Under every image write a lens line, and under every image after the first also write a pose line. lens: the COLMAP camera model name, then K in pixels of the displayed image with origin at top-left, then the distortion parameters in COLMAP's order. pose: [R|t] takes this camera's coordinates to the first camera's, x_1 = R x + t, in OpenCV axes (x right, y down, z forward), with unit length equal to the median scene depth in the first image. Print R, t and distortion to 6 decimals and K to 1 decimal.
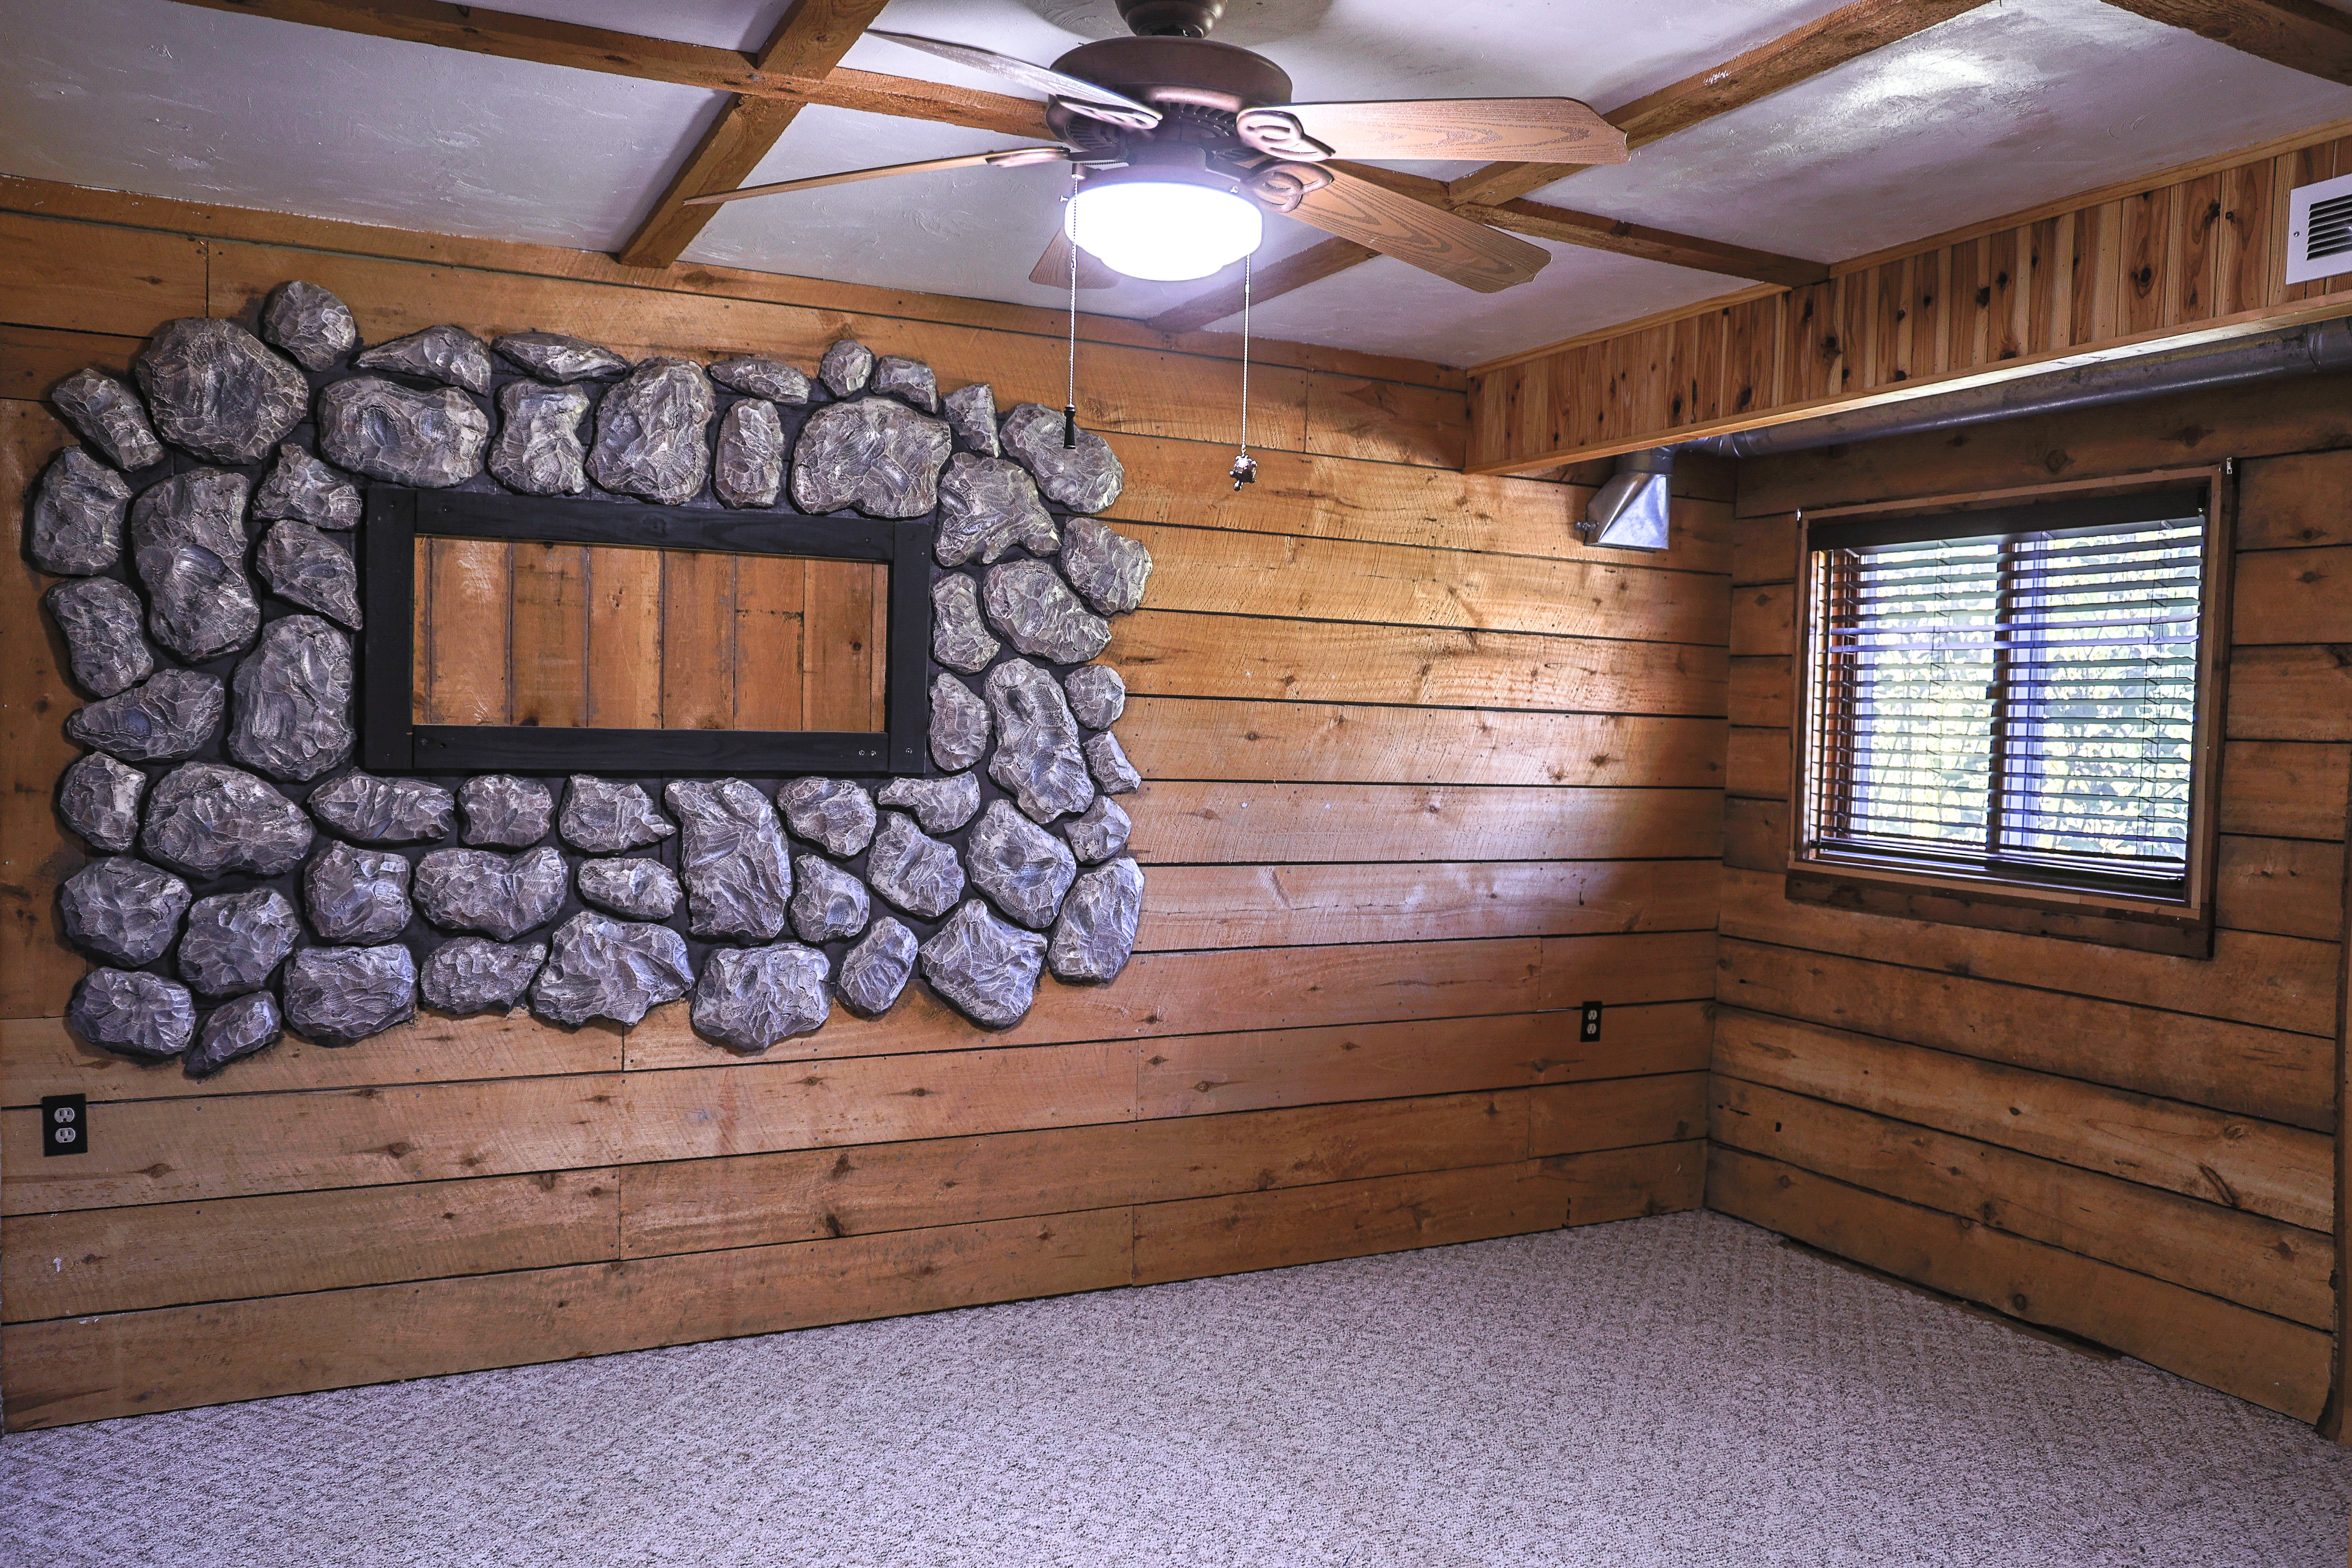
lens RADIAL K [[1761.0, 0, 1178.5], [0, 1761.0, 791.8], [0, 0, 1]] dist [-0.088841, 0.056759]
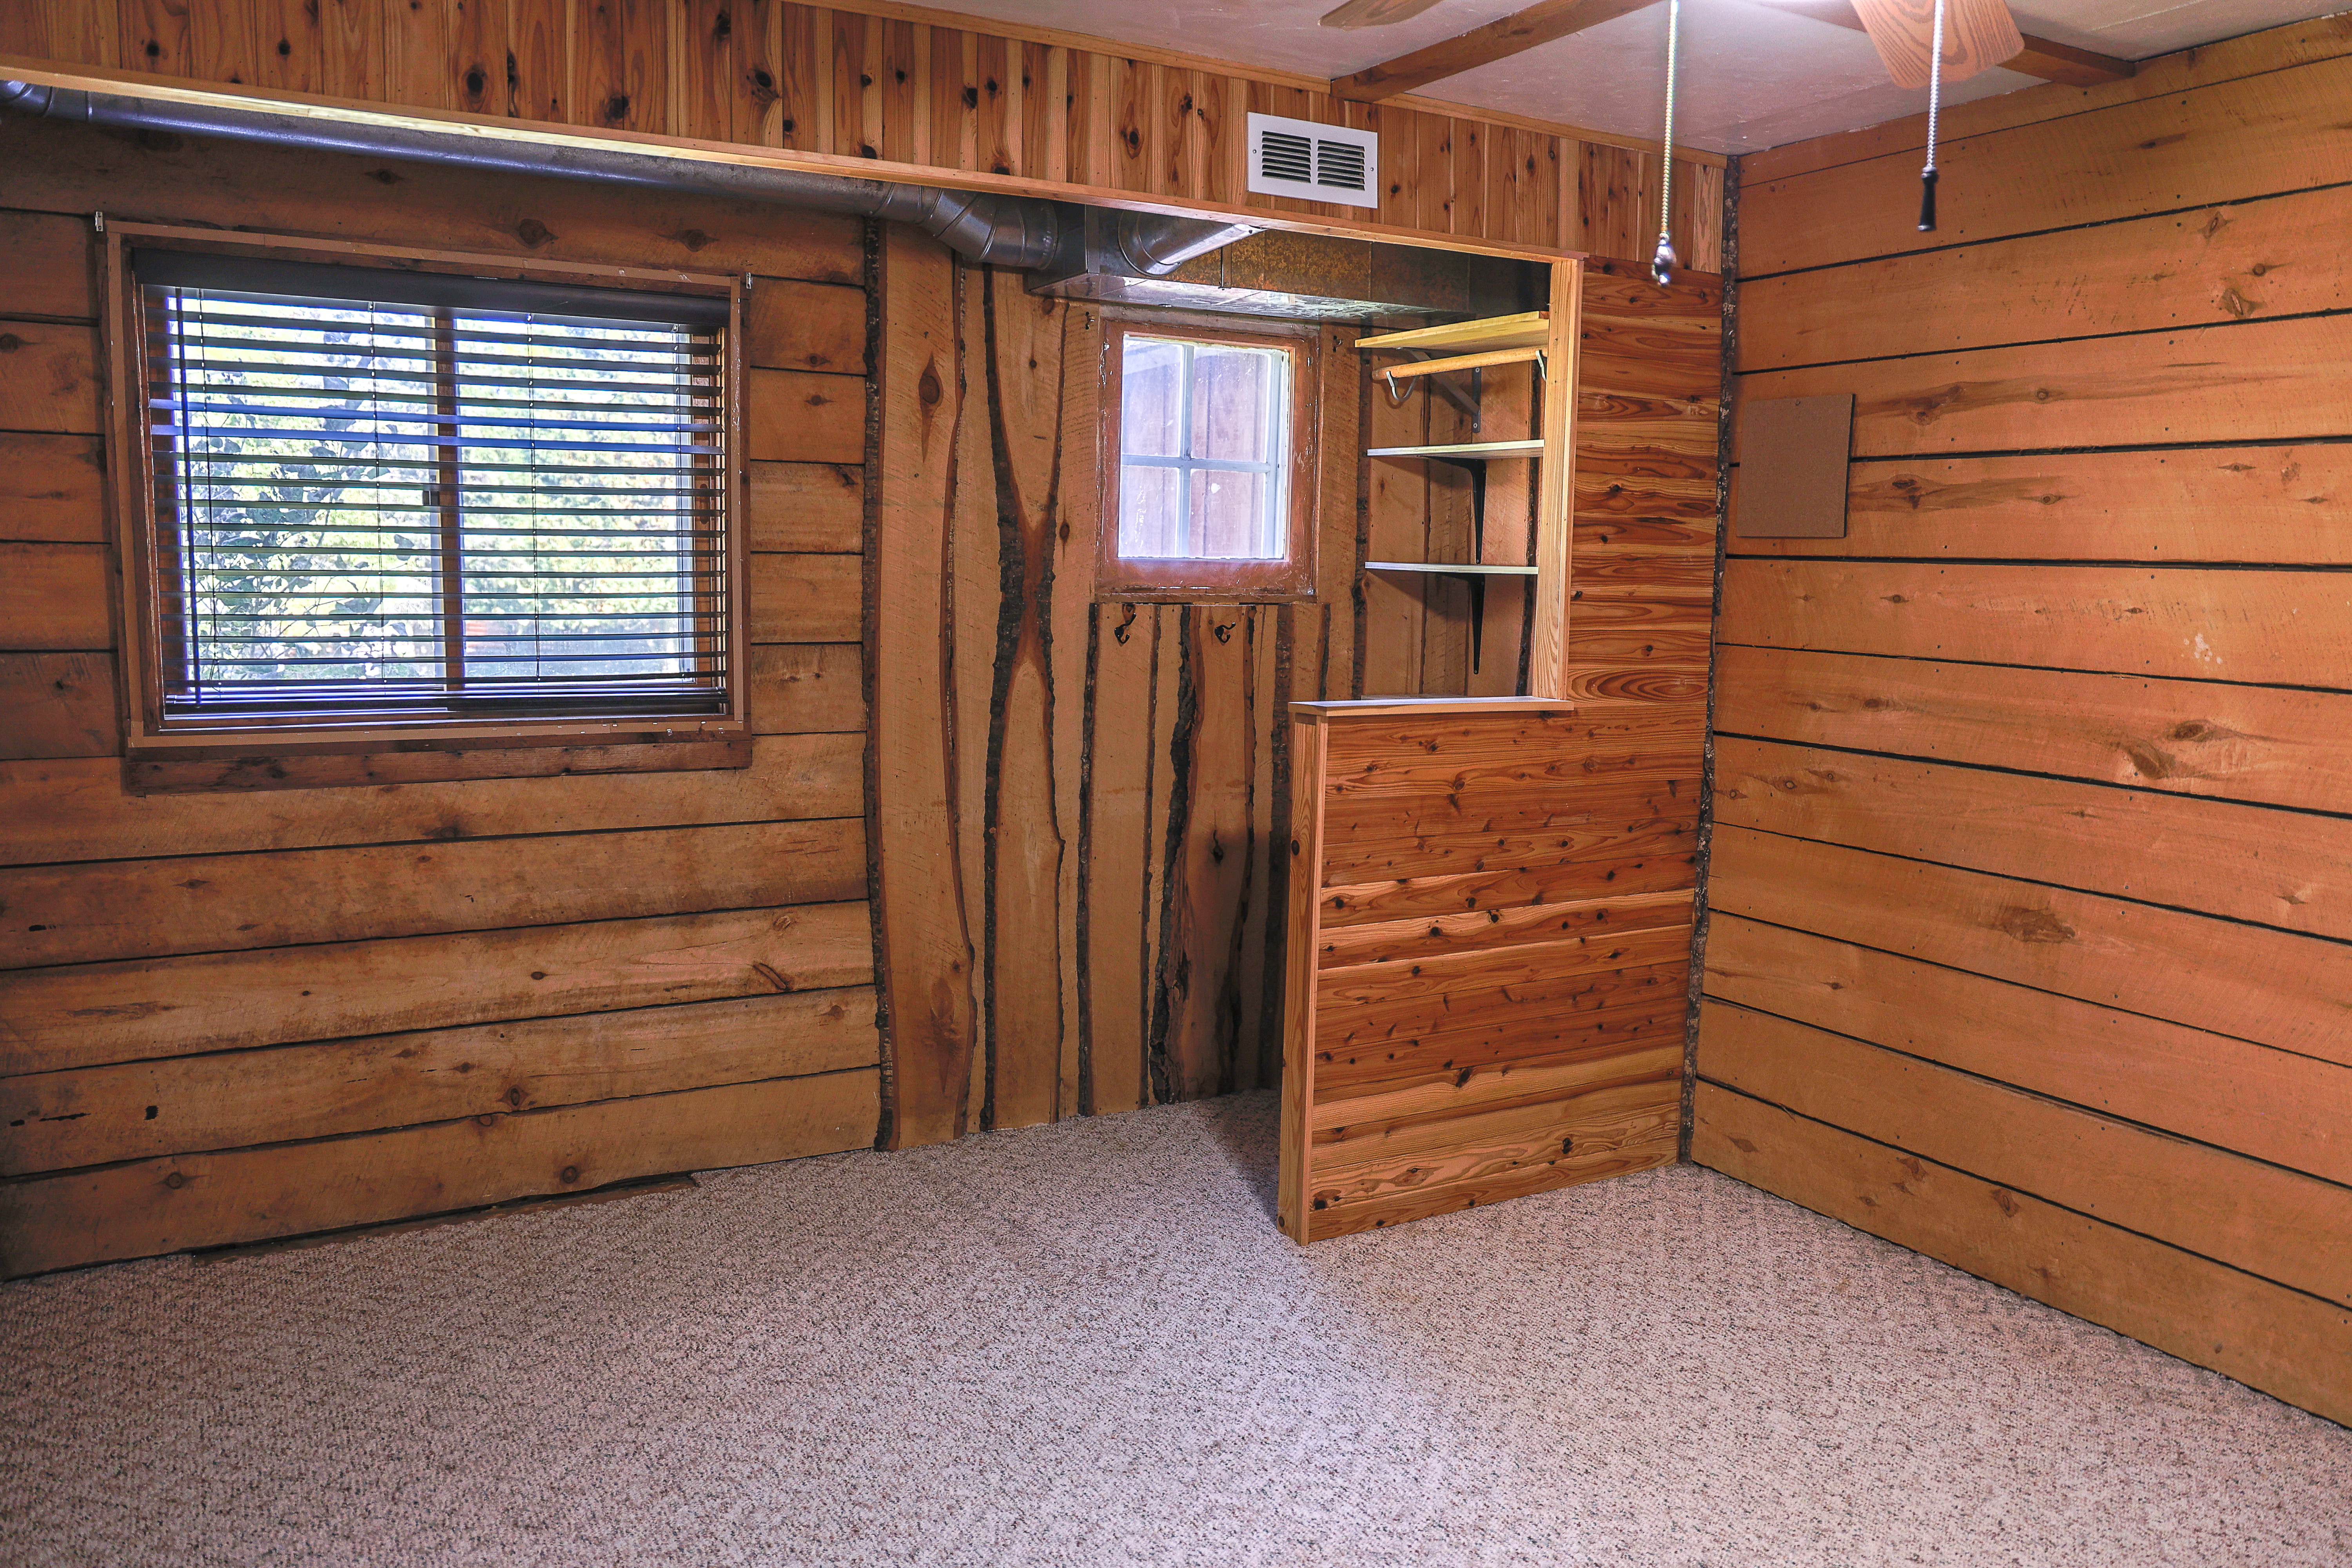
lens RADIAL K [[1761.0, 0, 1176.6], [0, 1761.0, 778.3], [0, 0, 1]] dist [-0.088841, 0.056759]
pose [[-0.075135, -0.153098, 0.985351, -0.469353], [0.018876, 0.987748, 0.154910, -0.055119], [-0.996995, 0.030238, -0.071325, 0.840215]]
